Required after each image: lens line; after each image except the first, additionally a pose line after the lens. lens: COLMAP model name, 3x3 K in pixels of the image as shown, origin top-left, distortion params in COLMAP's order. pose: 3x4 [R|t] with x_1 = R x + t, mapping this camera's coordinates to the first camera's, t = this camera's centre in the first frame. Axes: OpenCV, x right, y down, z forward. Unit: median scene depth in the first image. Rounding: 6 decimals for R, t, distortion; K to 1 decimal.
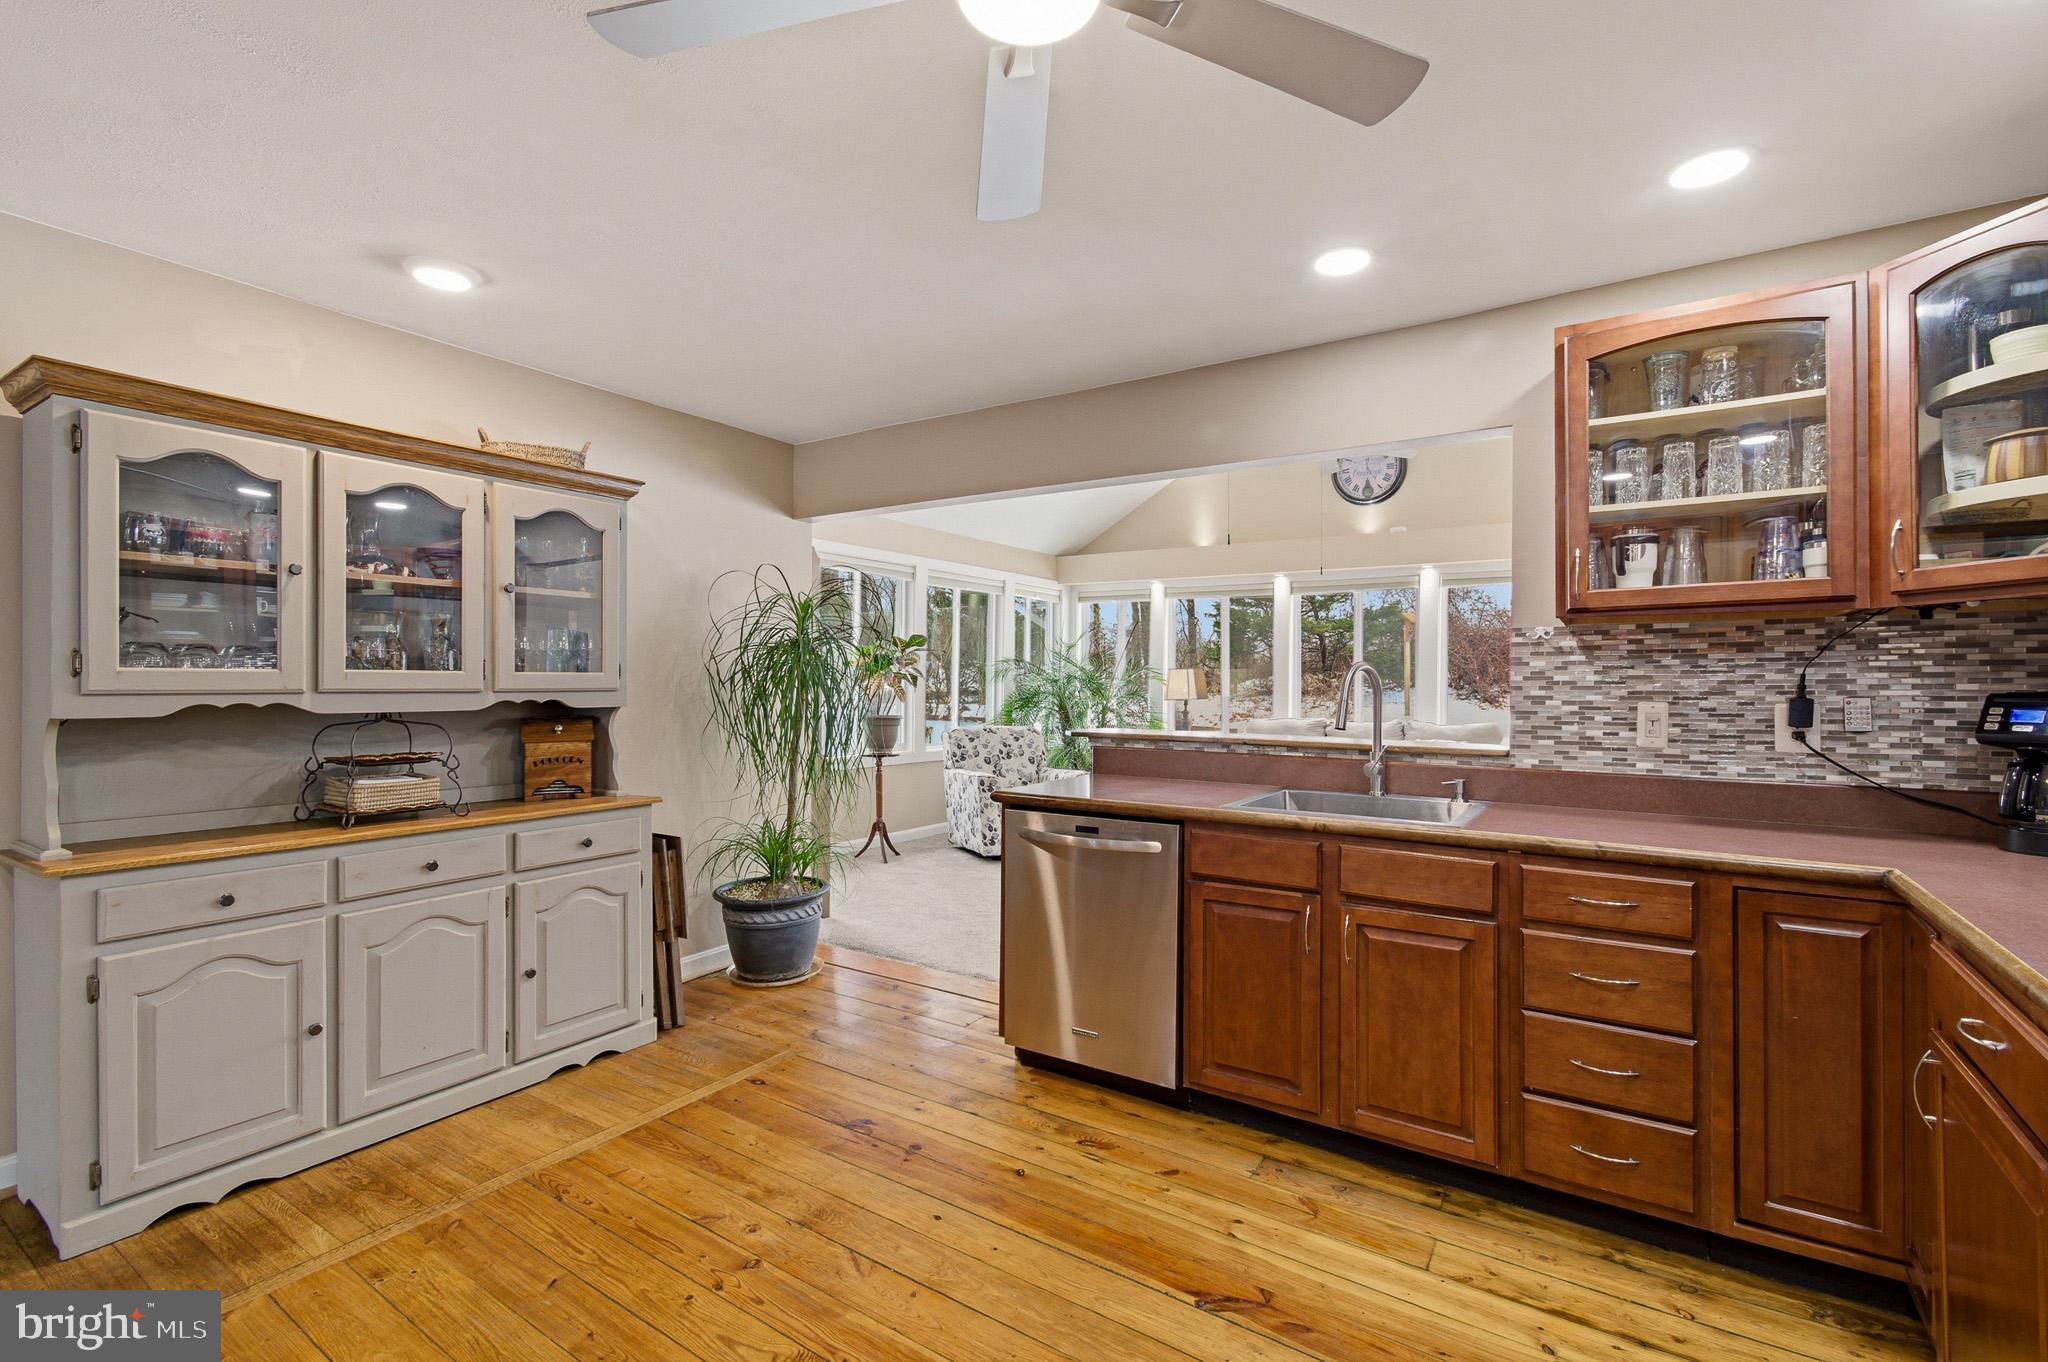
lens RADIAL K [[913.7, 0, 1034.8], [0, 913.7, 676.8], [0, 0, 1]] dist [-0.003678, 0.002897]
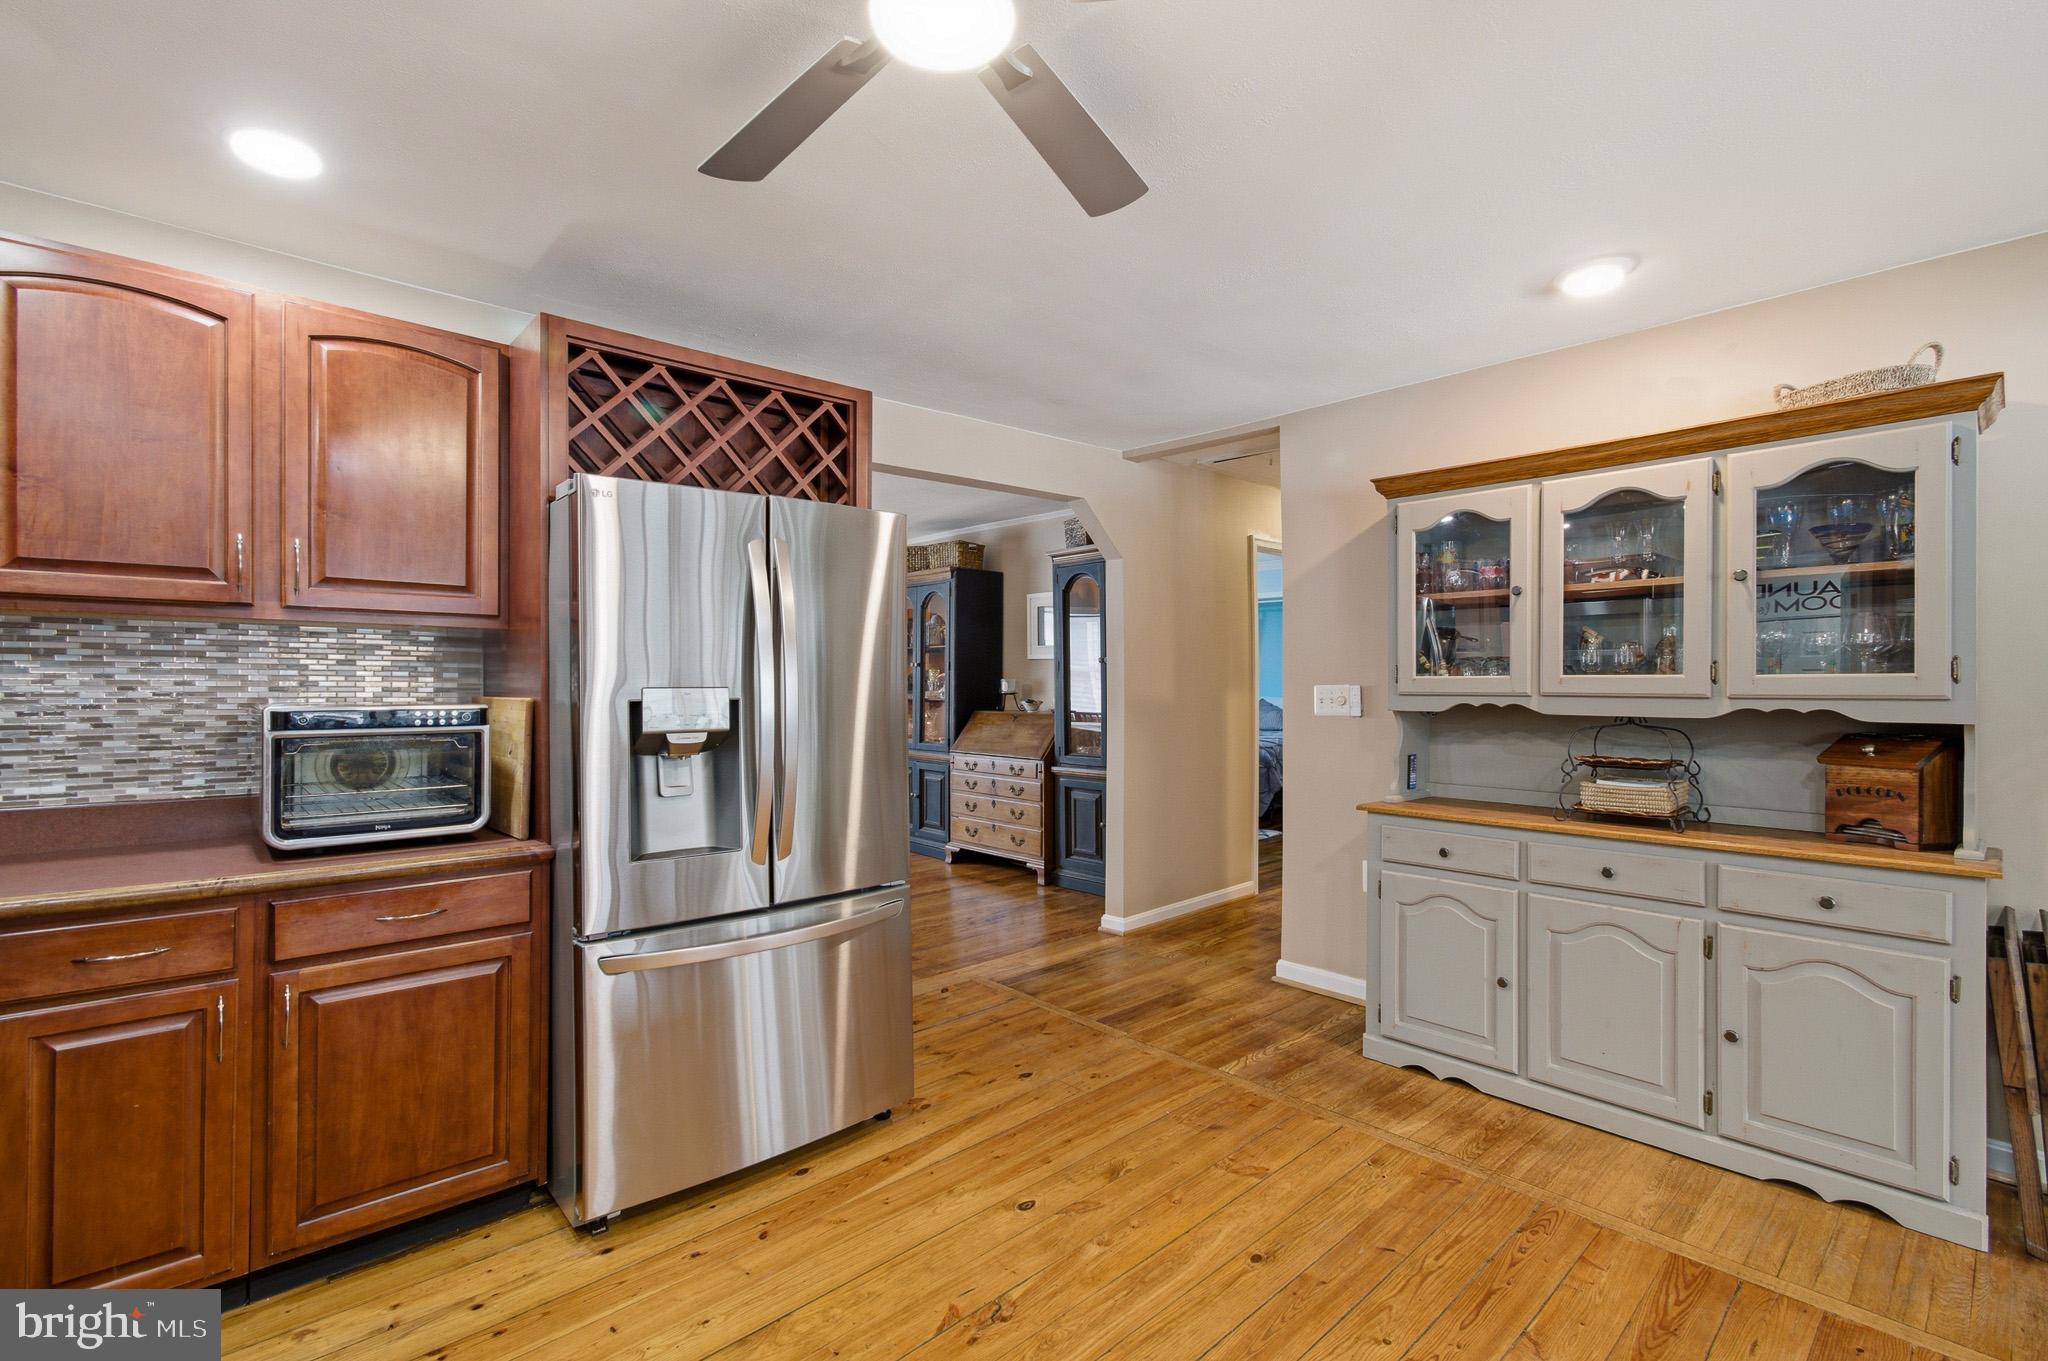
lens RADIAL K [[913.7, 0, 1029.9], [0, 913.7, 680.5], [0, 0, 1]] dist [-0.003678, 0.002897]
pose [[-0.254881, -0.006498, -0.966950, 0.455359], [0.005368, 0.999953, -0.008135, 0.003983], [0.966957, -0.007264, -0.254834, 0.646657]]
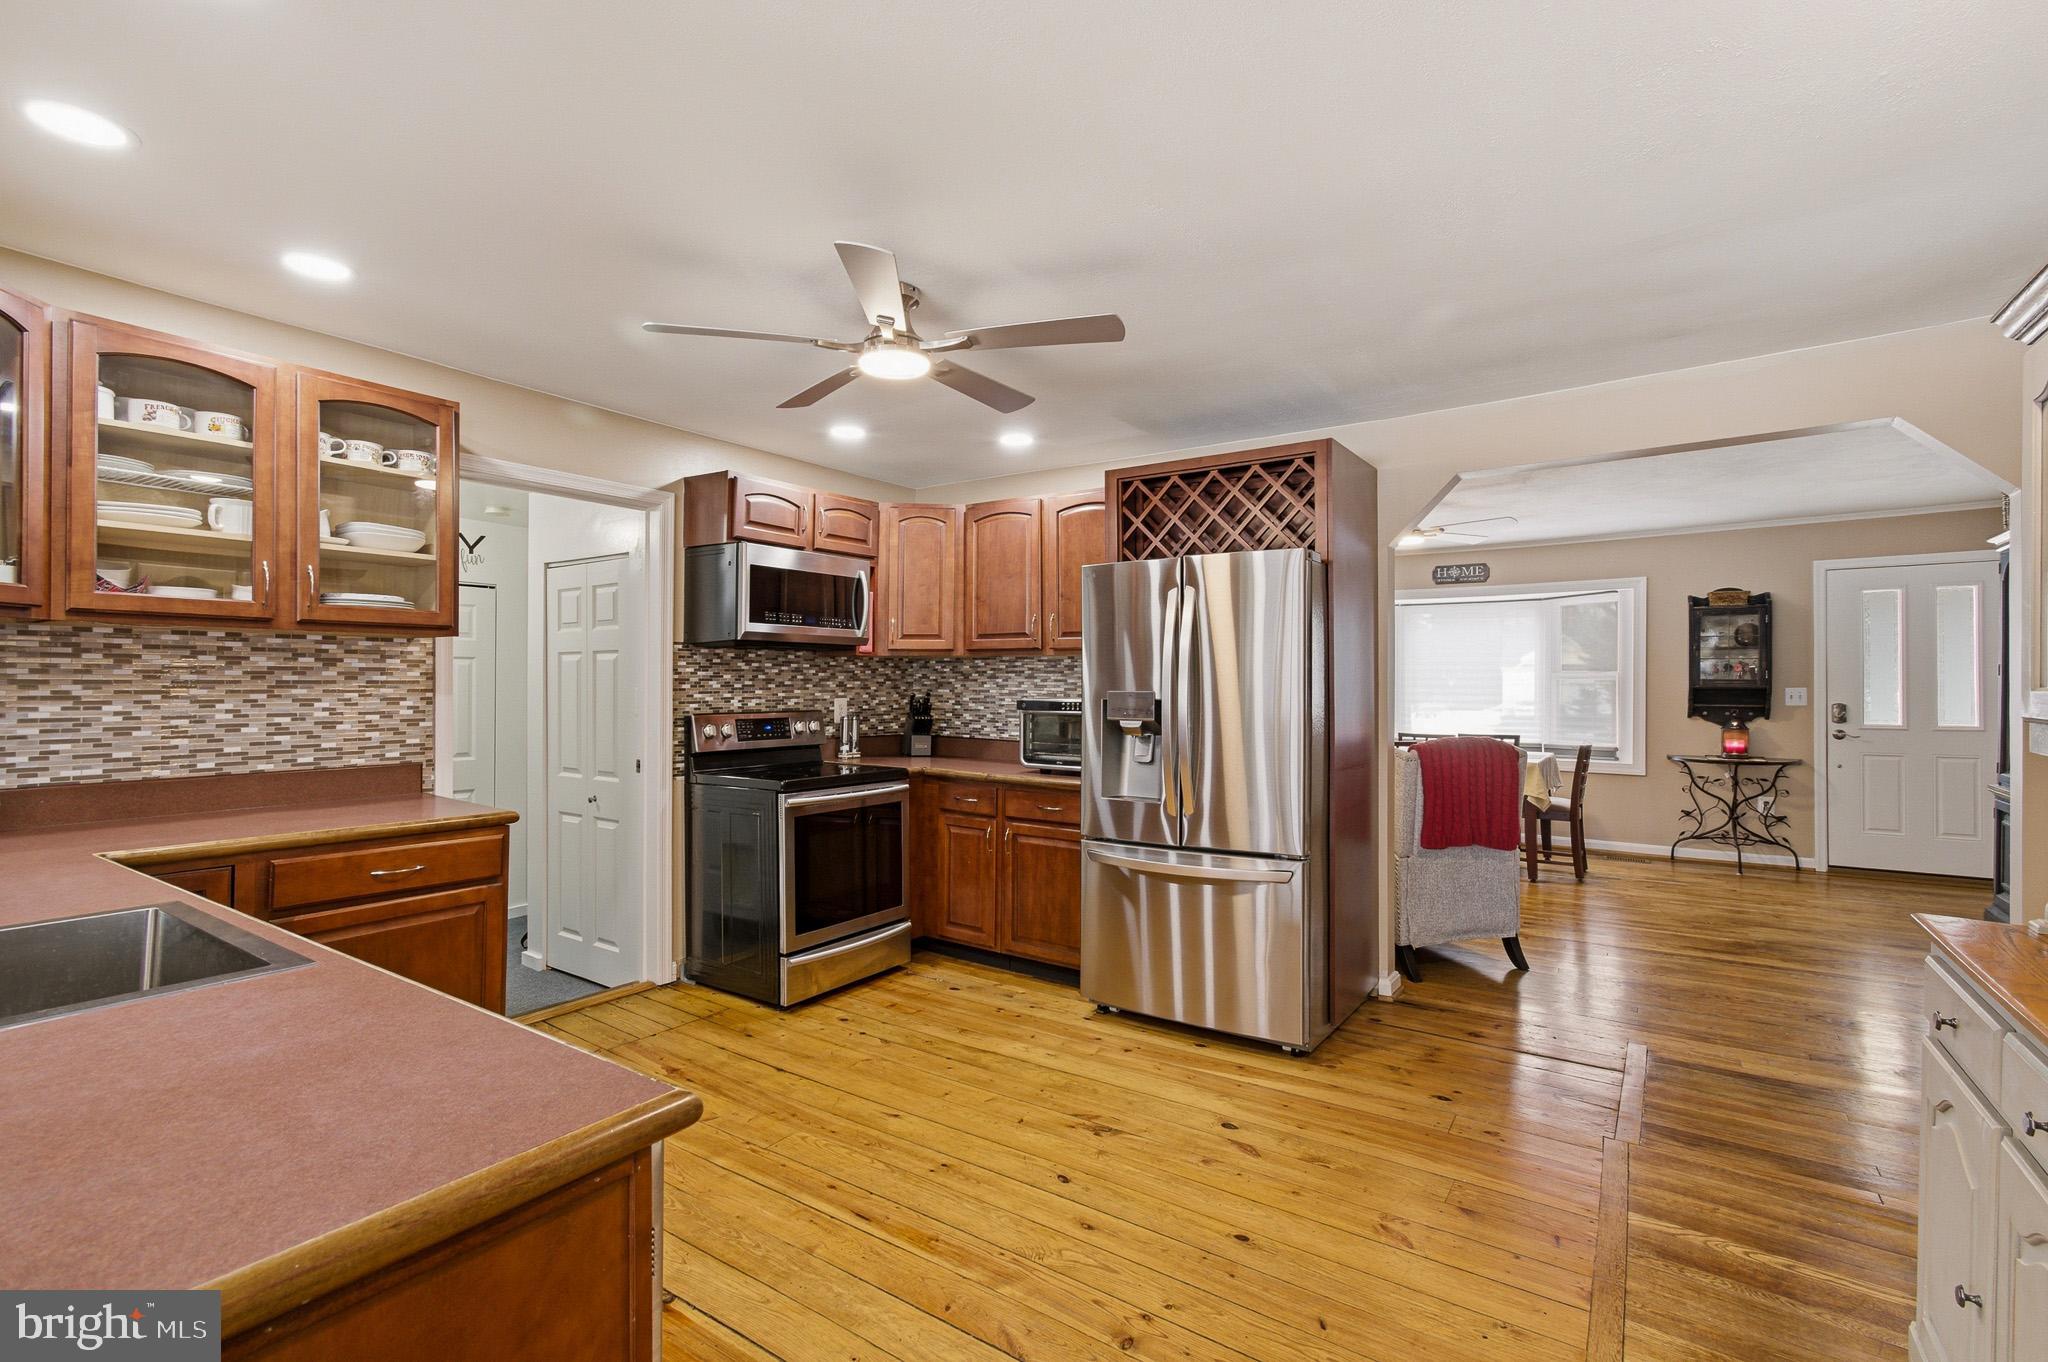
lens RADIAL K [[913.7, 0, 1011.0], [0, 913.7, 679.4], [0, 0, 1]] dist [-0.003678, 0.002897]
pose [[-0.998663, -0.004577, 0.051498, -0.186923], [-0.005042, 0.999948, -0.008910, -0.001718], [-0.051455, -0.009157, -0.998633, 1.470402]]
